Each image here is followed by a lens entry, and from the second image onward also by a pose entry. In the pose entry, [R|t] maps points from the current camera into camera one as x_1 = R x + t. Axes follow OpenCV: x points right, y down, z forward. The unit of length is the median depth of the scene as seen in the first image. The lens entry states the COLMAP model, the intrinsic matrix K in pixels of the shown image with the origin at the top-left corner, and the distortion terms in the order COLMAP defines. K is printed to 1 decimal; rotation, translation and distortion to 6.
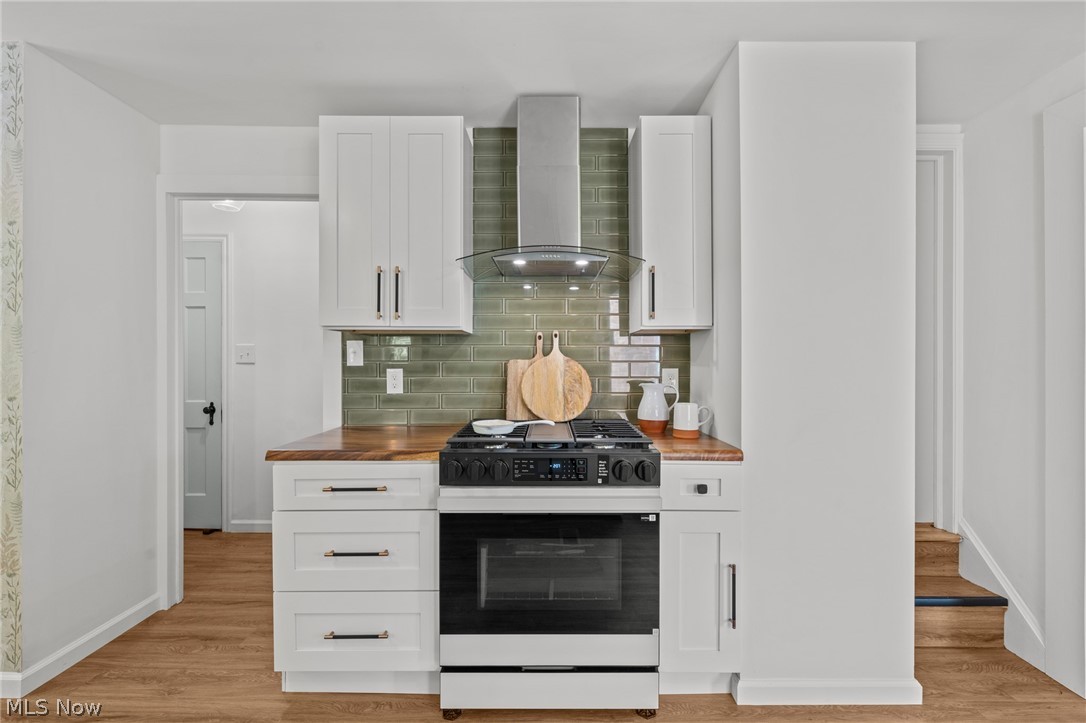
lens RADIAL K [[463.6, 0, 545.8], [0, 463.6, 360.5], [0, 0, 1]] dist [-0.000194, 0.000024]
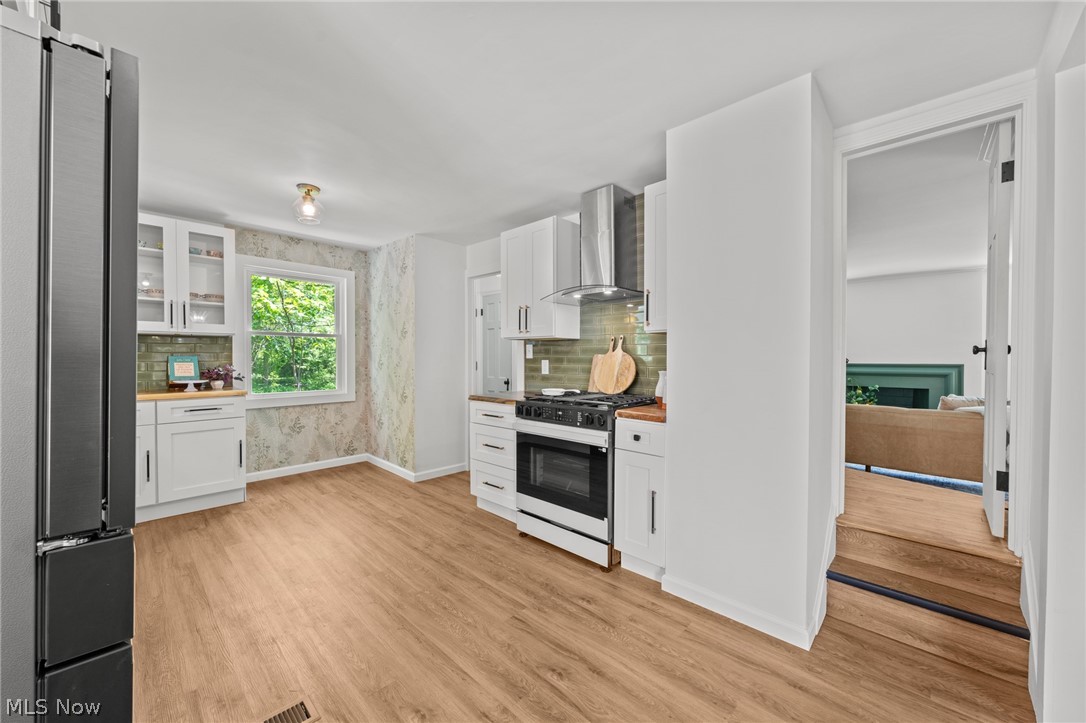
lens RADIAL K [[408.5, 0, 547.3], [0, 408.5, 363.3], [0, 0, 1]] dist [-0.002571, -0.000141]
pose [[0.728265, 0.009624, -0.685228, 0.940498], [-0.001090, 0.999916, 0.012885, 0.012733], [0.685295, -0.008637, 0.728215, -0.162099]]
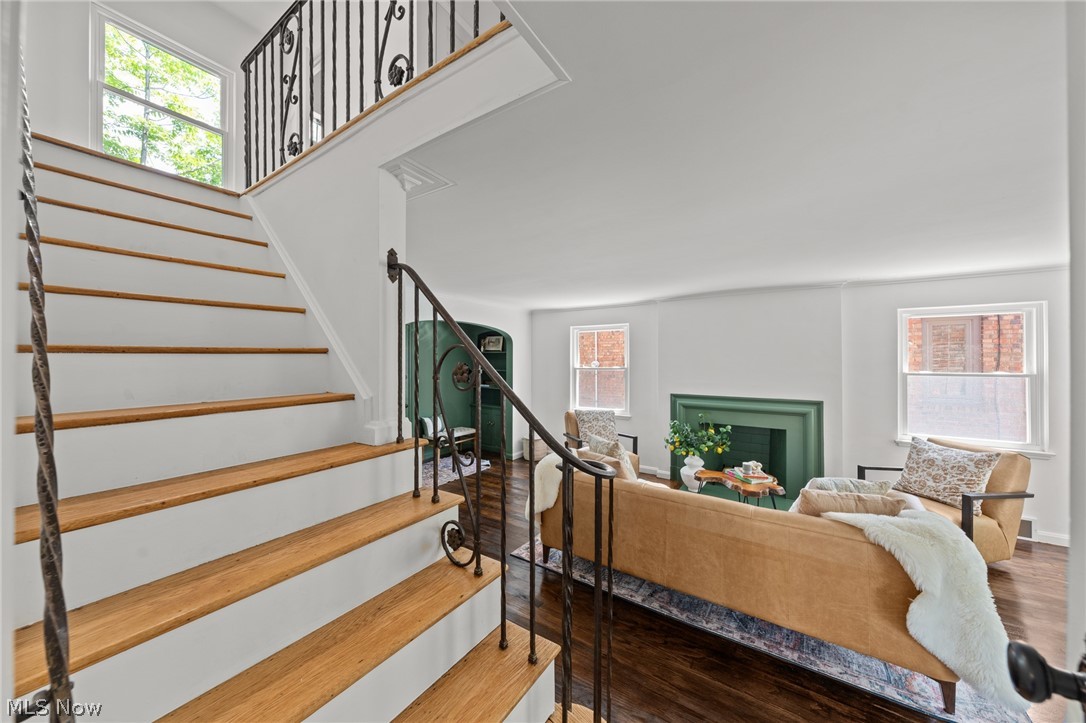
lens RADIAL K [[373.7, 0, 541.4], [0, 373.7, 356.3], [0, 0, 1]] dist [-0.004270, -0.000070]
pose [[0.832389, -0.001468, -0.554189, 0.951131], [-0.001510, 0.999987, -0.004916, -0.195092], [0.554189, 0.004929, 0.832376, 1.300193]]
